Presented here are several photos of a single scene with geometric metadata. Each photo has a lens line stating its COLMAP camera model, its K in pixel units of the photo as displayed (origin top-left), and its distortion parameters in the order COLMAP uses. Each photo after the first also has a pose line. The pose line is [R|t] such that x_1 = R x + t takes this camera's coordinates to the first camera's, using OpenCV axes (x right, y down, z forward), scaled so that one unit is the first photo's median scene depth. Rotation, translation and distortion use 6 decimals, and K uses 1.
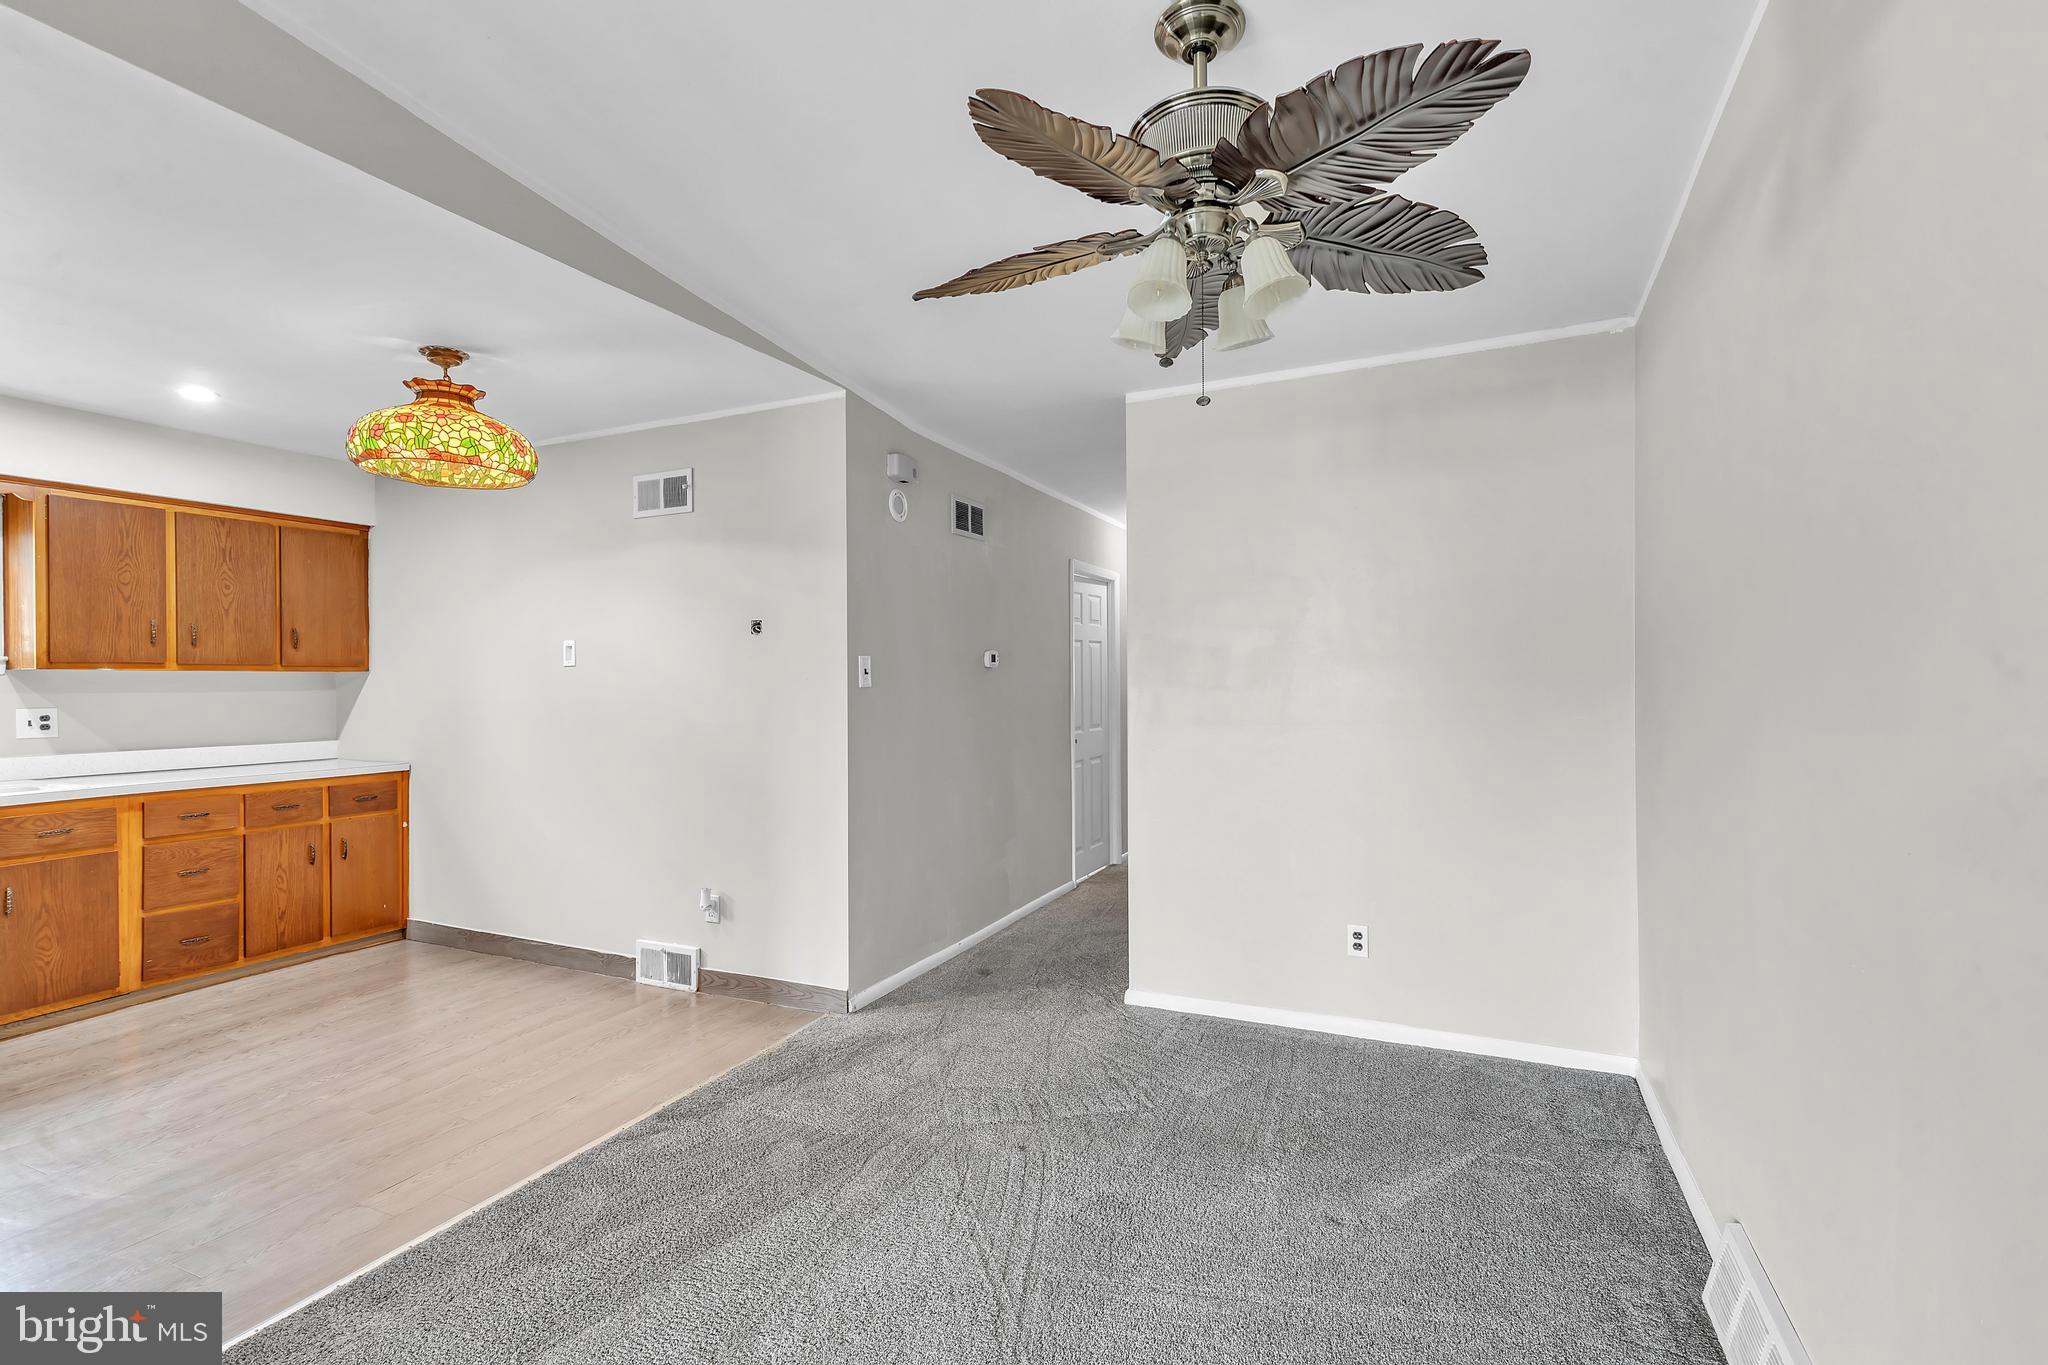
lens RADIAL K [[952.1, 0, 1024.0], [0, 952.1, 682.5], [0, 0, 1]] dist [-0.000338, 0.000015]
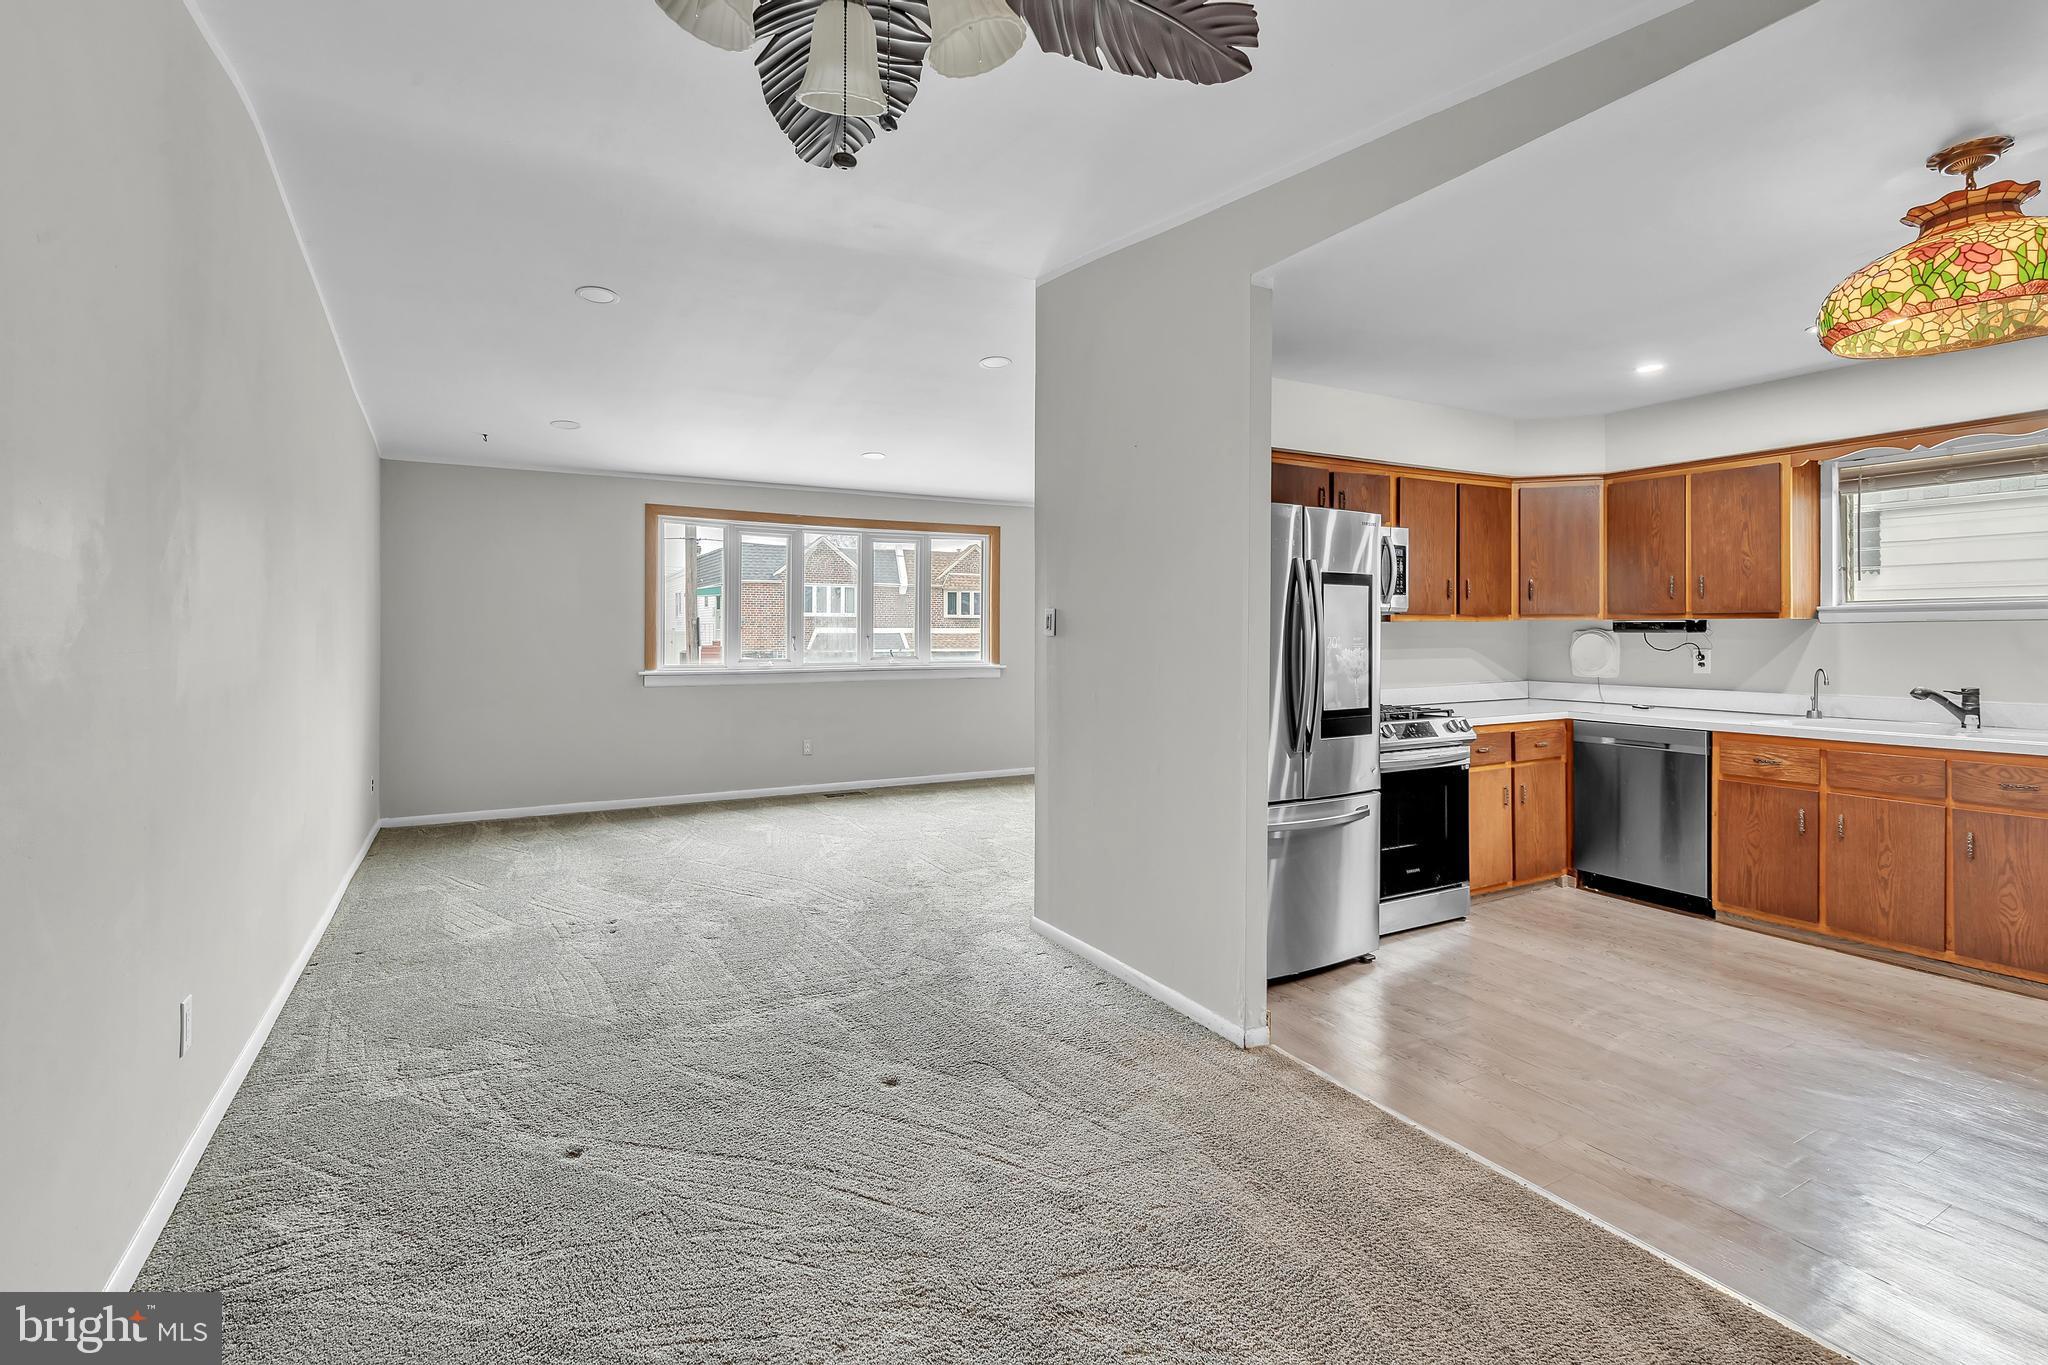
lens RADIAL K [[949.0, 0, 1022.4], [0, 949.0, 631.6], [0, 0, 1]] dist [0.000062, -0.000048]
pose [[-0.590676, 0.004489, -0.806896, 0.278835], [-0.000418, 0.999983, 0.005869, -0.000504], [0.806909, 0.003804, -0.590664, 0.669107]]
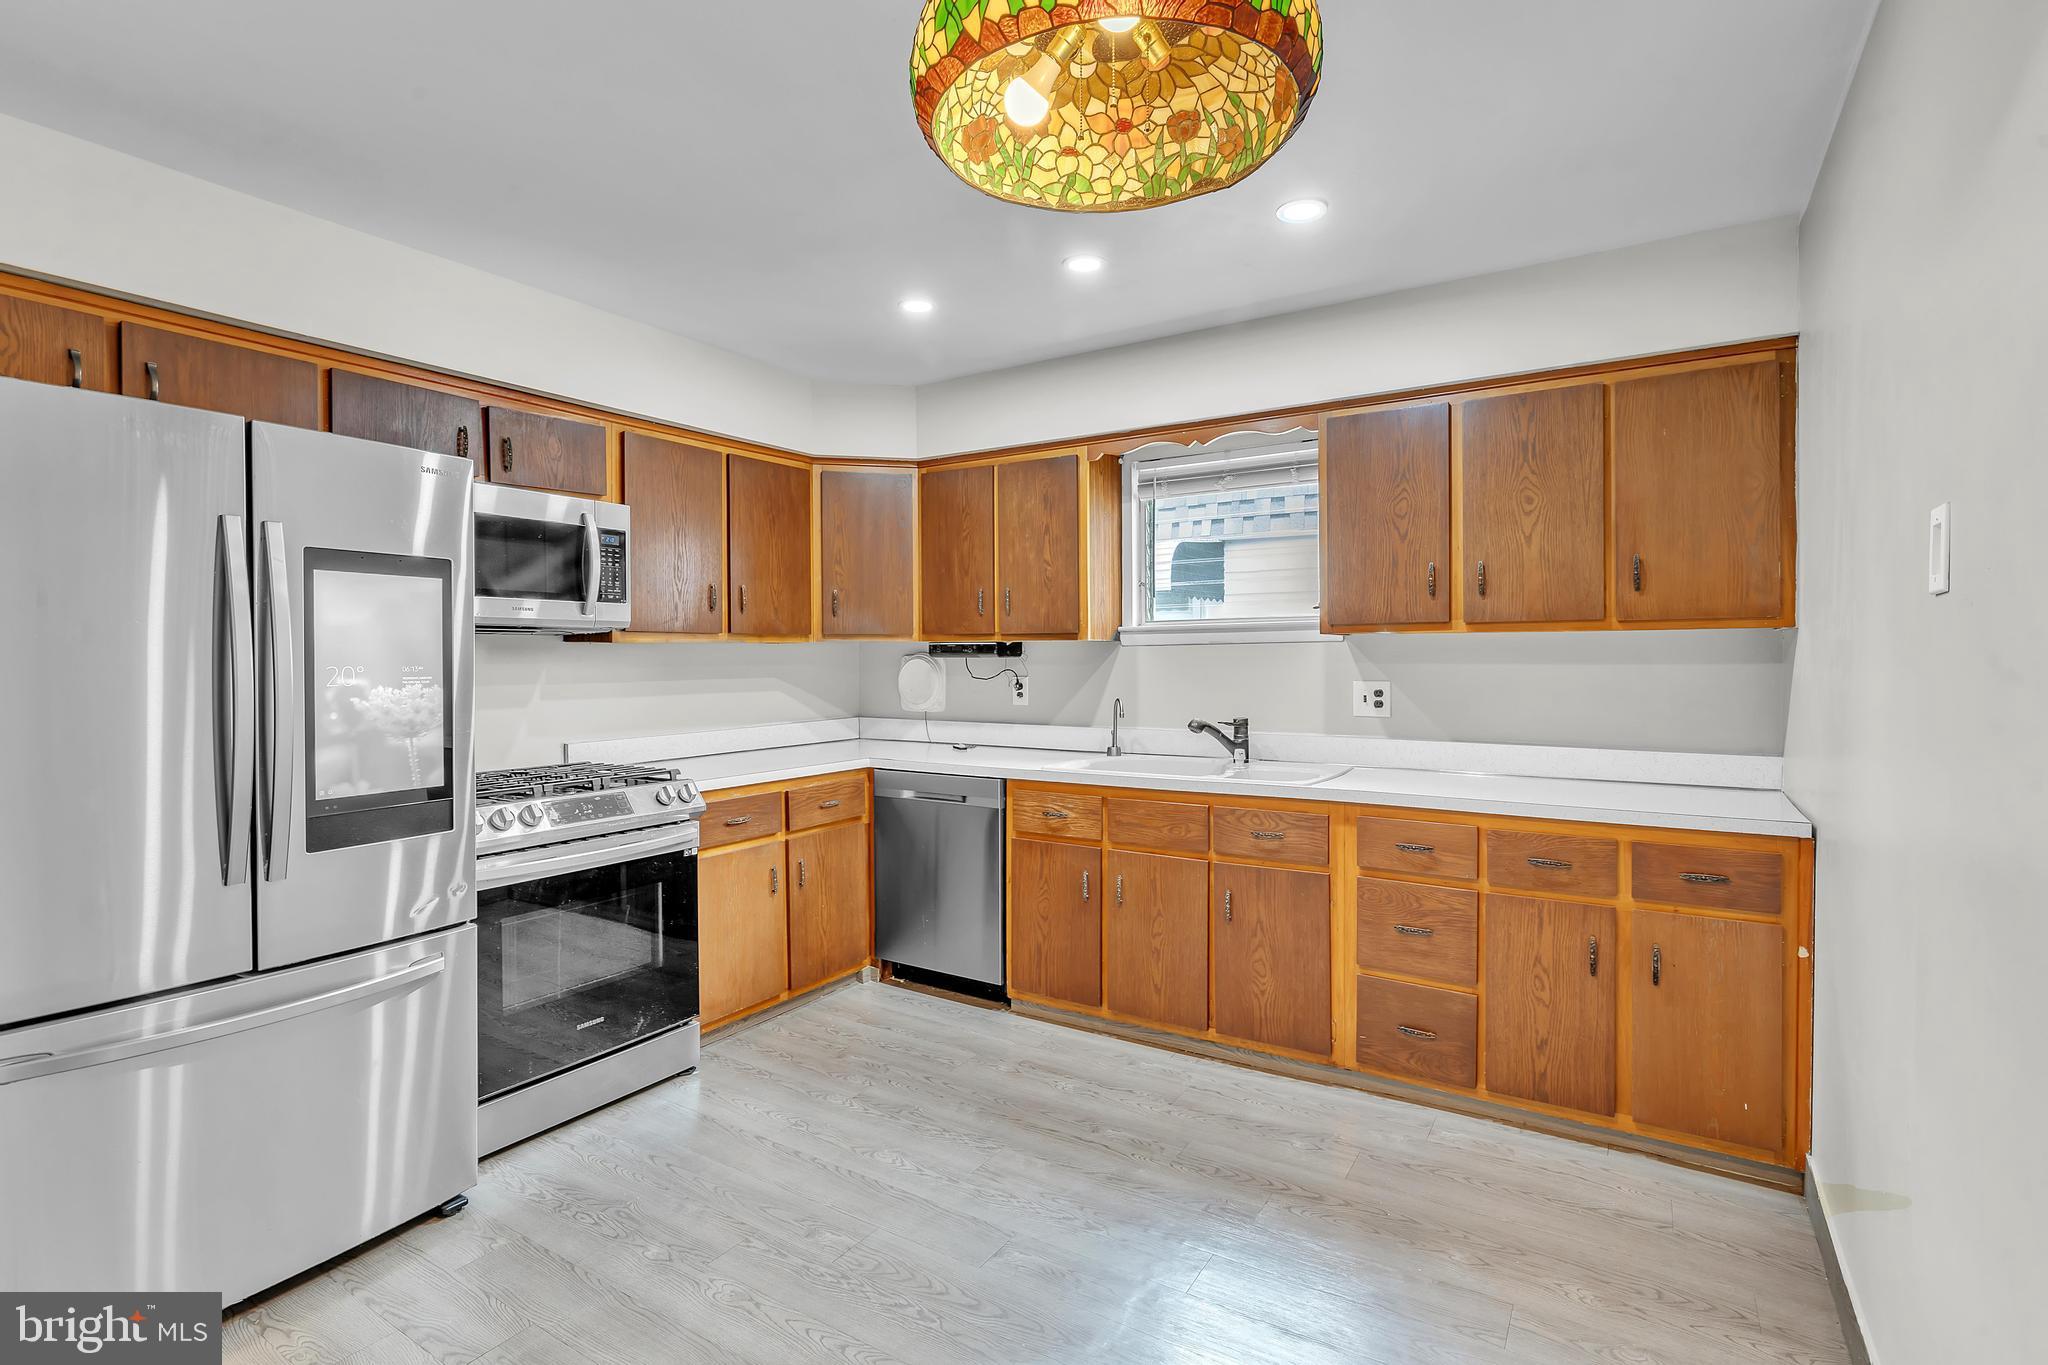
lens RADIAL K [[981.4, 0, 1036.0], [0, 981.4, 668.7], [0, 0, 1]] dist [-0.002015, -0.000286]
pose [[-0.125980, 0.016502, -0.991896, -0.148868], [-0.000643, 0.999860, 0.016716, 0.002208], [0.992033, 0.002744, -0.125951, 0.801402]]
